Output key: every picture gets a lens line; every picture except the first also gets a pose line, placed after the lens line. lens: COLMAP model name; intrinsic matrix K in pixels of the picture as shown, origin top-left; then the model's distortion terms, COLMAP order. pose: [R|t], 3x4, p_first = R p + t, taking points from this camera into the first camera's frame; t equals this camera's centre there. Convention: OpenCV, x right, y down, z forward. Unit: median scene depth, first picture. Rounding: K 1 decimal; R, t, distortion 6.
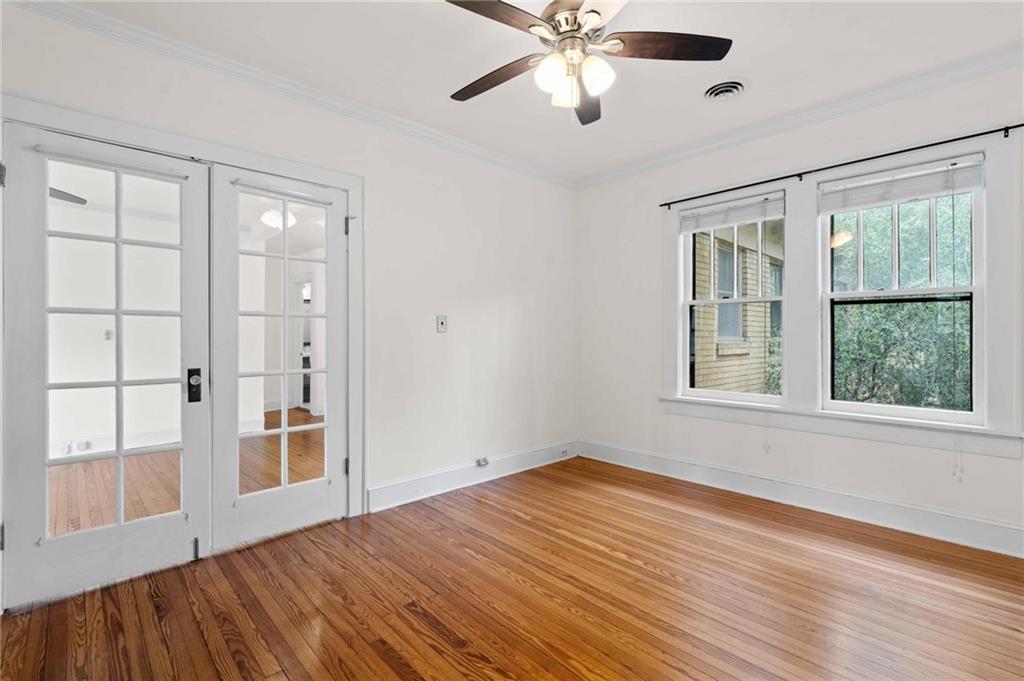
lens RADIAL K [[459.5, 0, 512.0], [0, 459.5, 340.5], [0, 0, 1]] dist [-0.003305, -0.000131]
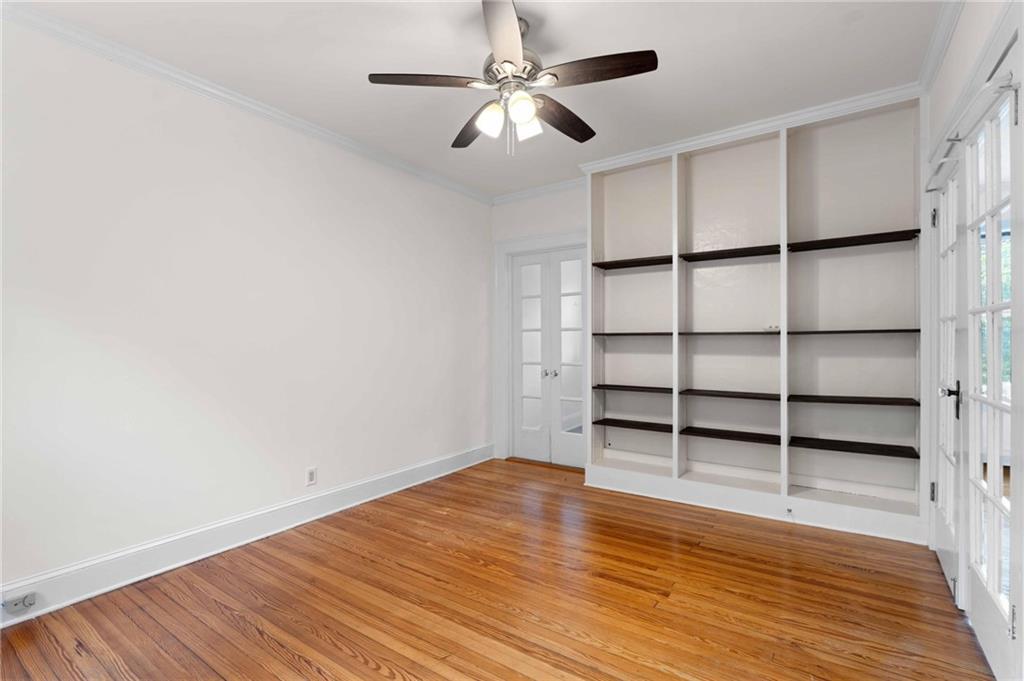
lens RADIAL K [[459.5, 0, 512.0], [0, 459.5, 340.5], [0, 0, 1]] dist [-0.003305, -0.000131]
pose [[-0.980269, 0.003896, -0.197631, 0.330671], [0.003520, 0.999991, 0.002250, -0.020275], [0.197638, 0.001510, -0.980274, 1.909488]]
